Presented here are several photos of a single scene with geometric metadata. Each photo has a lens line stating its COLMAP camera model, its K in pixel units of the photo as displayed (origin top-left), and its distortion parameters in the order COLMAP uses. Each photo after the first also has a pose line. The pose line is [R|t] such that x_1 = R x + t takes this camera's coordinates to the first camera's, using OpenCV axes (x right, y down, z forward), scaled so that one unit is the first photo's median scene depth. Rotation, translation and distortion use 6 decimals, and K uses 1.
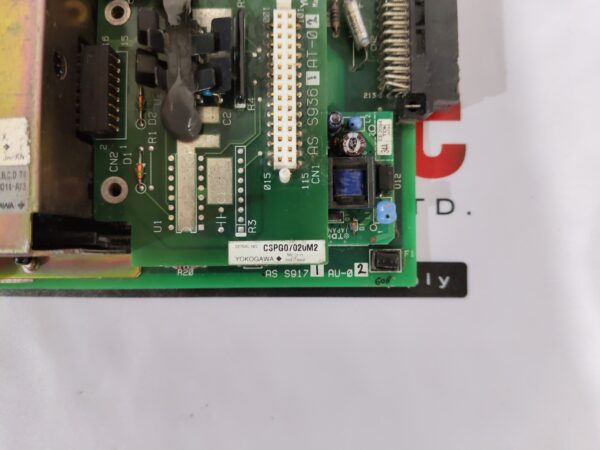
lens RADIAL K [[461.2, 0, 300.0], [0, 461.2, 225.0], [0, 0, 1]] dist [0.070278, -0.273757]
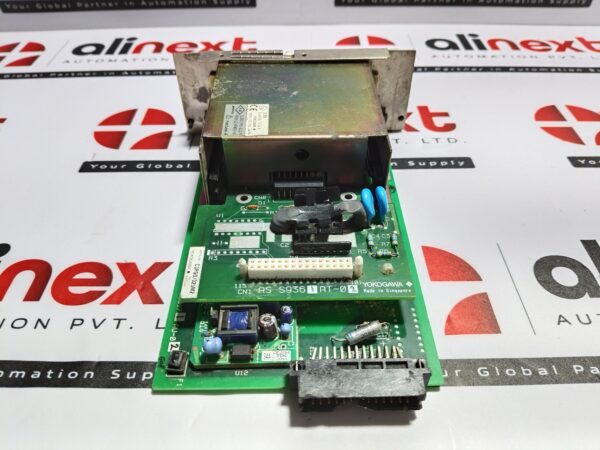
lens RADIAL K [[461.2, 0, 300.0], [0, 461.2, 225.0], [0, 0, 1]] dist [0.070278, -0.273757]
pose [[0.005603, 0.693566, -0.720371, 0.910824], [-0.999677, 0.021756, 0.013171, -0.303140], [0.024807, 0.720065, 0.693463, -0.123231]]
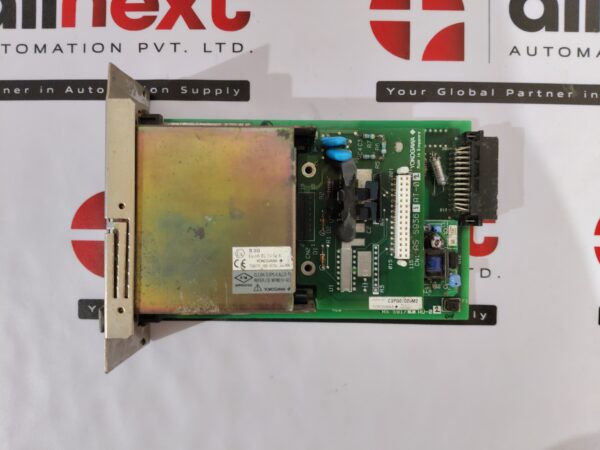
lens RADIAL K [[461.2, 0, 300.0], [0, 461.2, 225.0], [0, 0, 1]] dist [0.070278, -0.273757]
pose [[0.999723, 0.012232, -0.020085, -0.393911], [-0.011544, 0.999355, 0.034018, -0.308230], [0.020488, -0.033776, 0.999219, -0.833638]]
